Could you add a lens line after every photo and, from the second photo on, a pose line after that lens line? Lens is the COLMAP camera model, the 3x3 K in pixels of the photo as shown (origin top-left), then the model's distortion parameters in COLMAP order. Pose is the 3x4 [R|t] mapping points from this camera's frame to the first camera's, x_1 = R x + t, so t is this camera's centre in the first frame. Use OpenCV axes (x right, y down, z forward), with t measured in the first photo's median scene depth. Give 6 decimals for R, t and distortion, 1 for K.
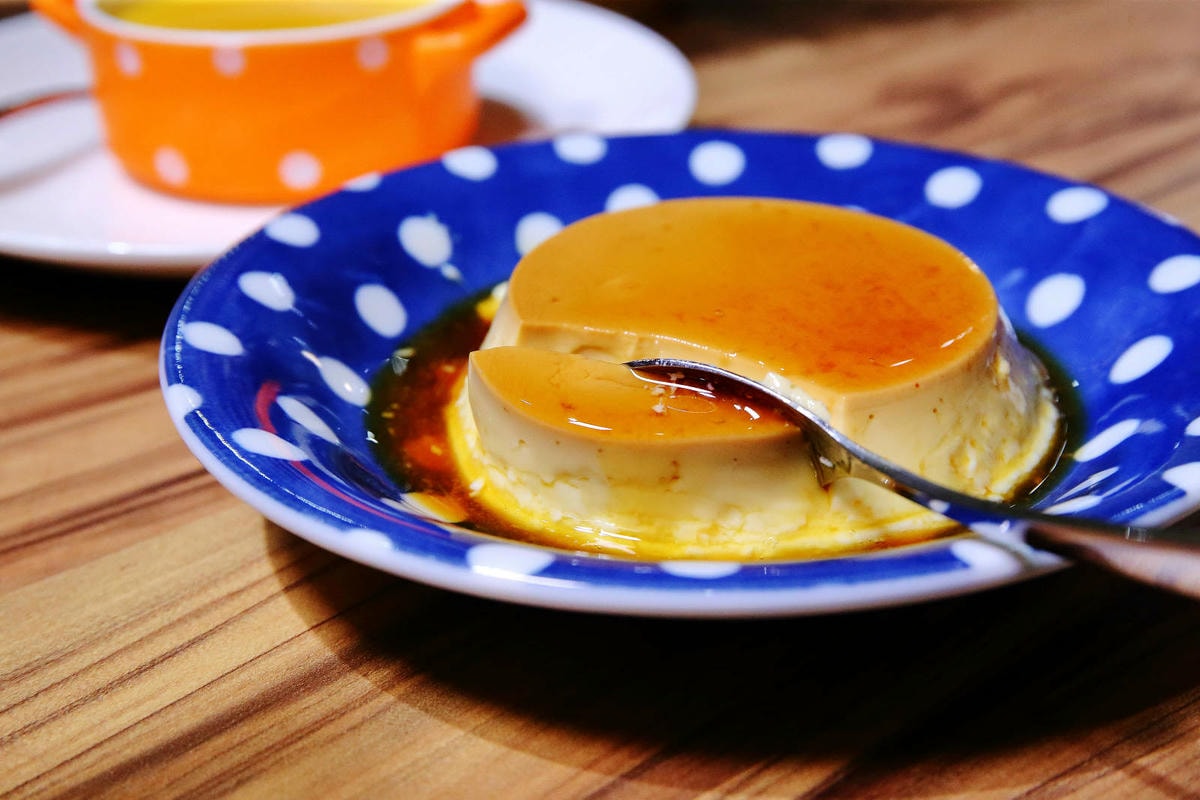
lens RADIAL K [[2470.3, 0, 595.9], [0, 2470.3, 401.8], [0, 0, 1]] dist [-0.084778, 0.000000]
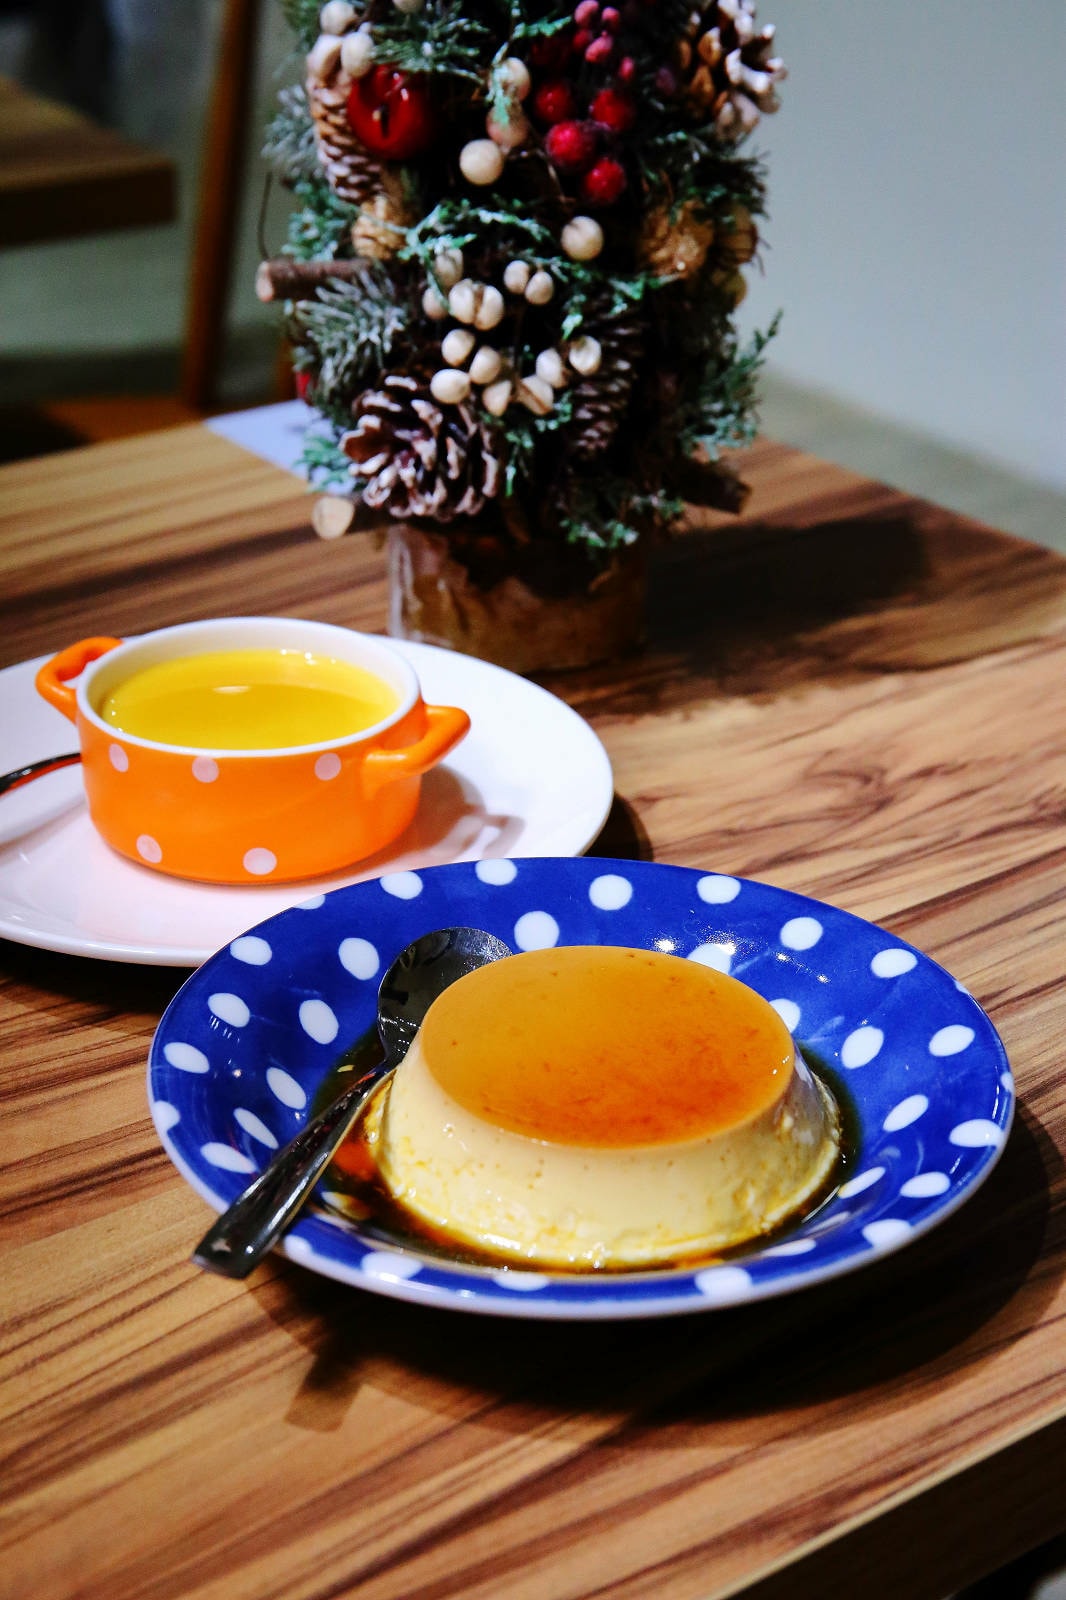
lens RADIAL K [[3293.7, 0, 538.5], [0, 3293.7, 798.6], [0, 0, 1]] dist [-0.084778, 0.000000]
pose [[0.997760, 0.061556, -0.026191, 0.070334], [-0.061867, 0.998021, -0.011239, -0.161590], [0.025448, 0.012834, 0.999594, -0.772439]]
